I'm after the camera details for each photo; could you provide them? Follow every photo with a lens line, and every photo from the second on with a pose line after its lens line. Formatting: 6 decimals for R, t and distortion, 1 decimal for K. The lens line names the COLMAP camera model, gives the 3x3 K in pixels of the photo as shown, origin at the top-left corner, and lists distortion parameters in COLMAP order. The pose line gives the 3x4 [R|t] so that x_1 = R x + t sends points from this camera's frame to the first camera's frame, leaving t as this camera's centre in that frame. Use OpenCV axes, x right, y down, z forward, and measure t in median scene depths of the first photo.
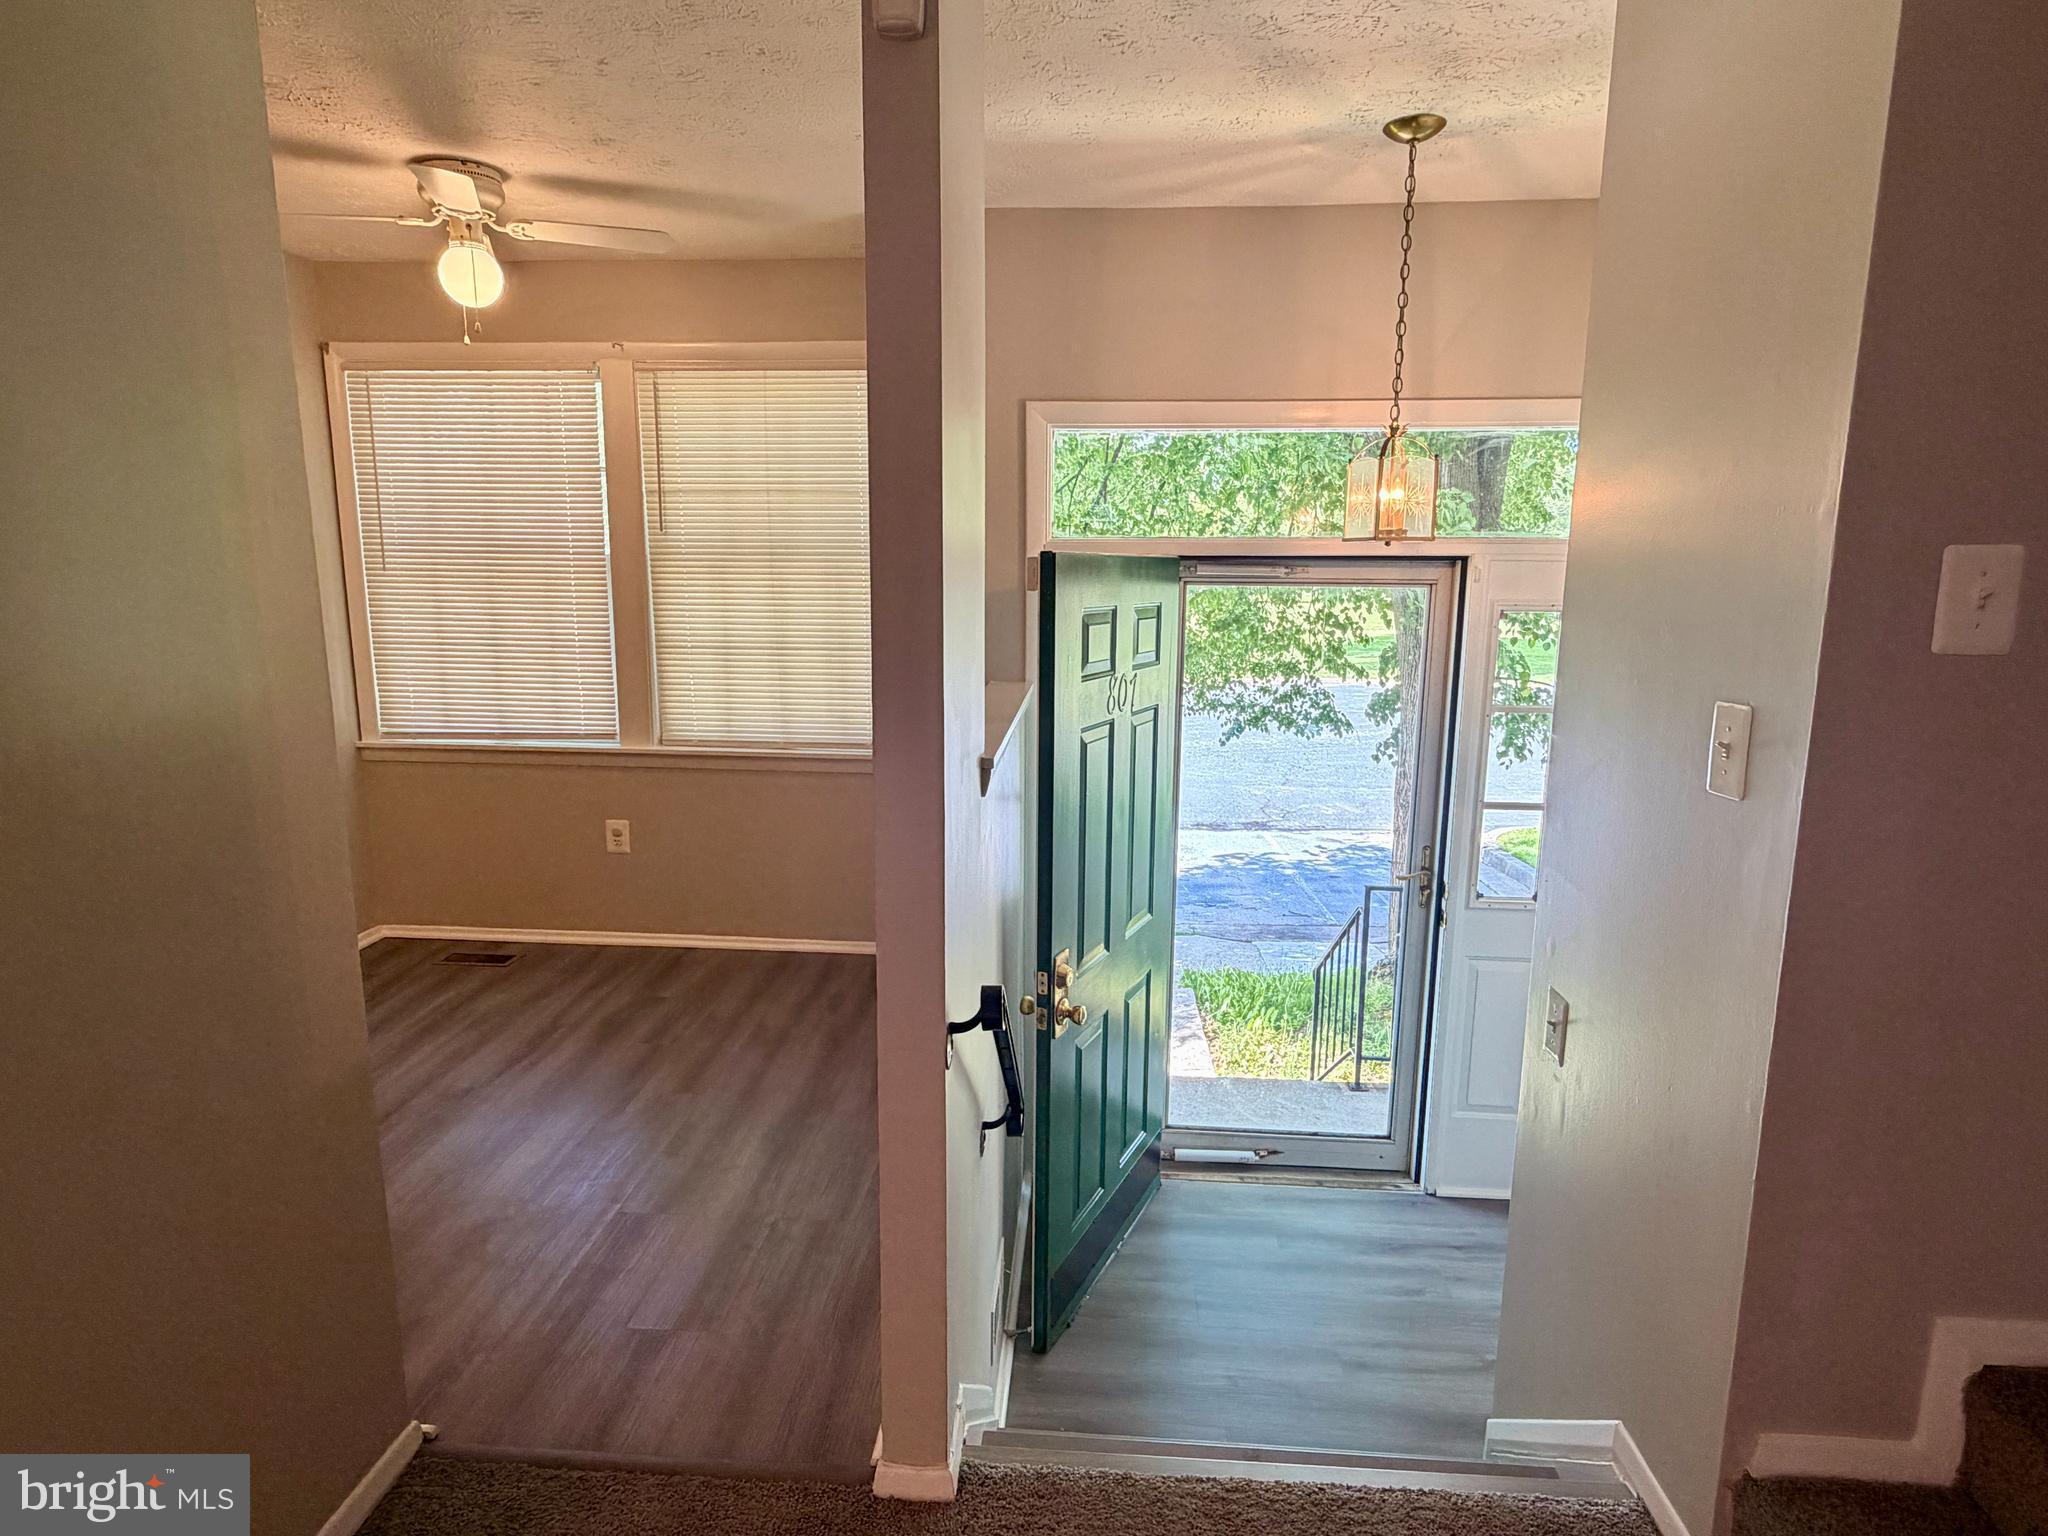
lens RADIAL K [[1105.4, 0, 1022.9], [0, 1105.4, 767.6], [0, 0, 1]] dist [-0.004658, 0.003131]
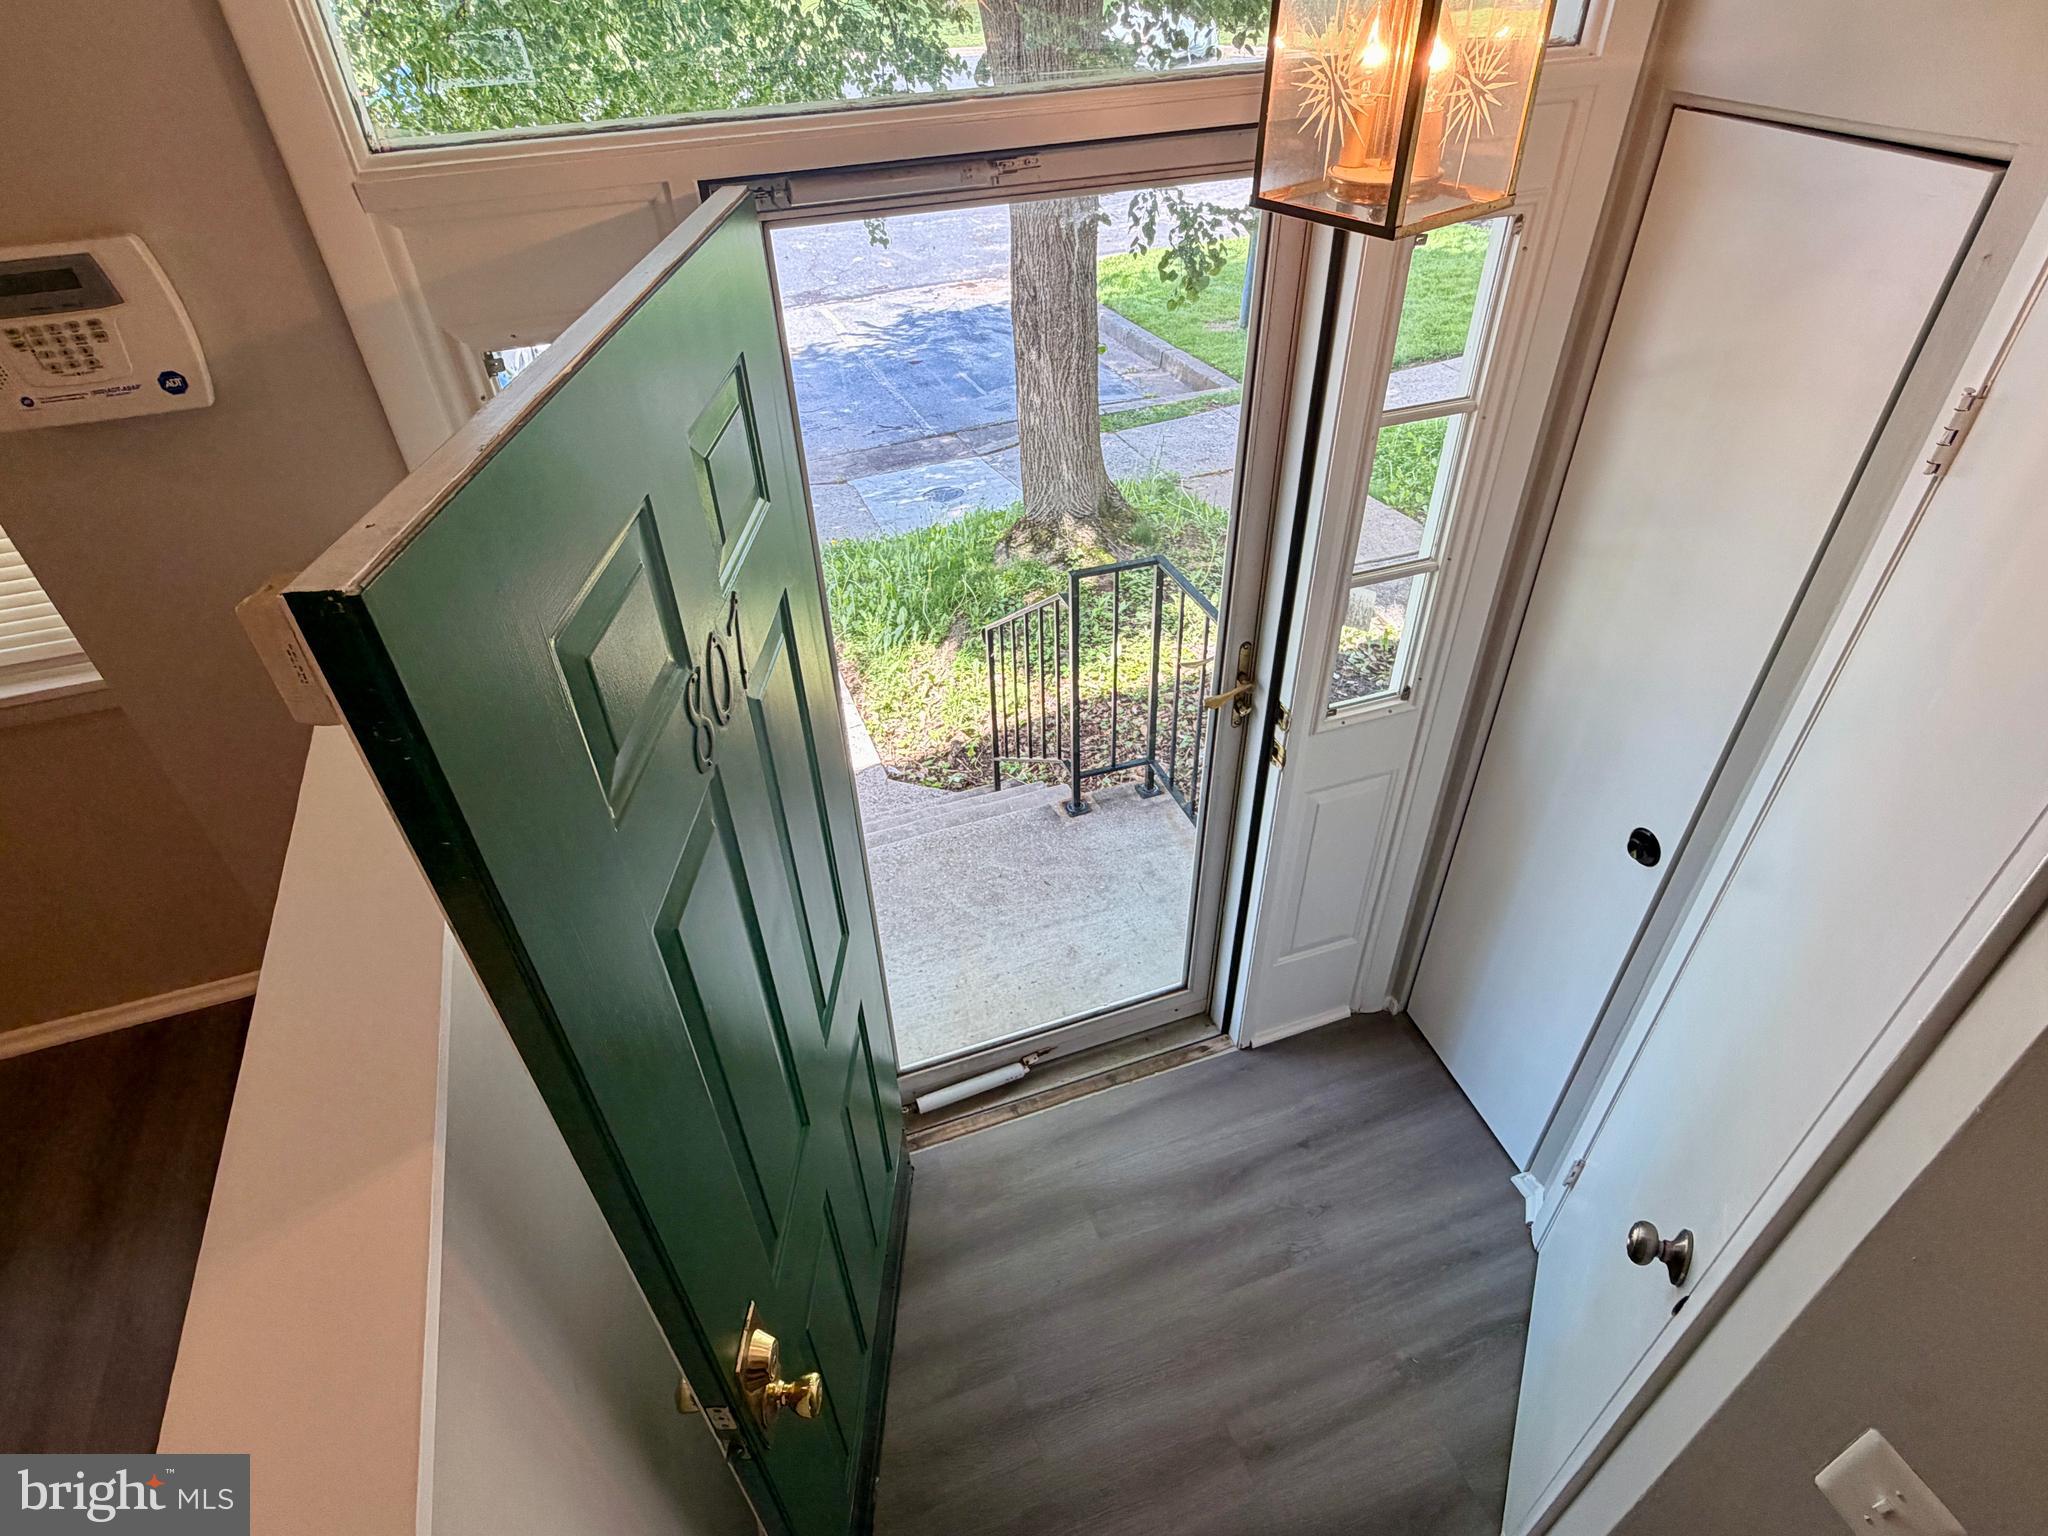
lens RADIAL K [[1105.4, 0, 1022.7], [0, 1105.4, 767.7], [0, 0, 1]] dist [-0.004658, 0.003131]
pose [[0.913979, -0.276976, 0.296523, 0.051310], [0.103151, 0.865379, 0.490386, -0.167618], [-0.392430, -0.417616, 0.819509, 0.488826]]
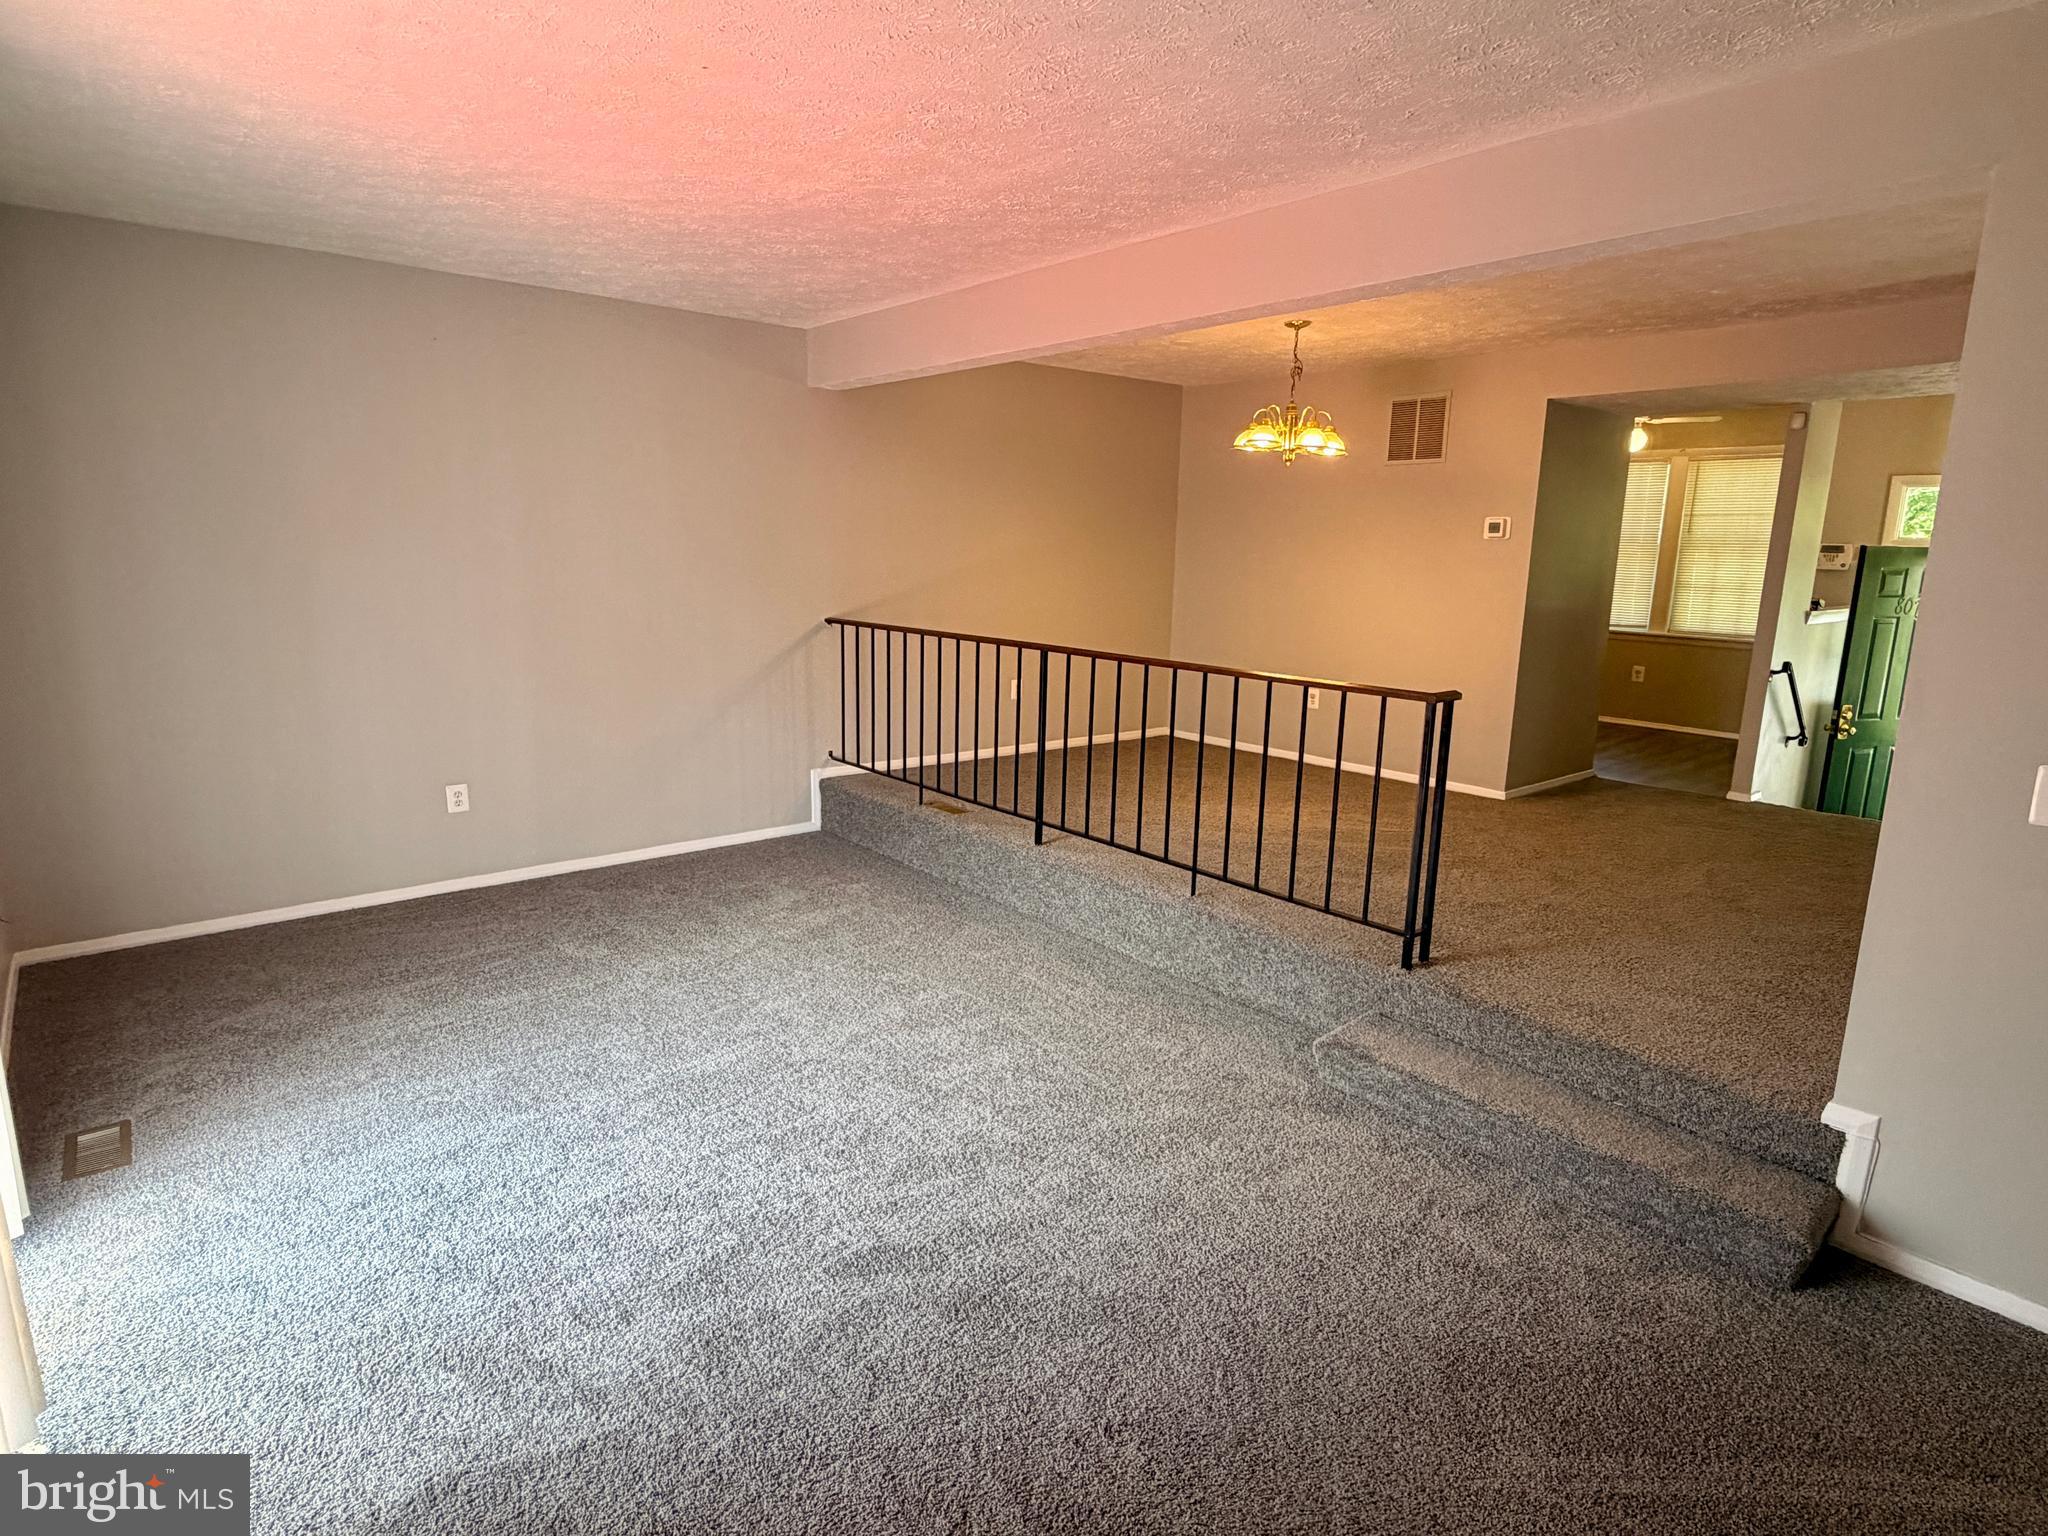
lens RADIAL K [[1105.4, 0, 1014.2], [0, 1105.4, 767.9], [0, 0, 1]] dist [-0.004658, 0.003131]
pose [[0.694123, 0.151041, -0.703833, 0.360880], [-0.141817, 0.987271, 0.072005, 0.281512], [0.705749, 0.049835, 0.706707, -1.487946]]
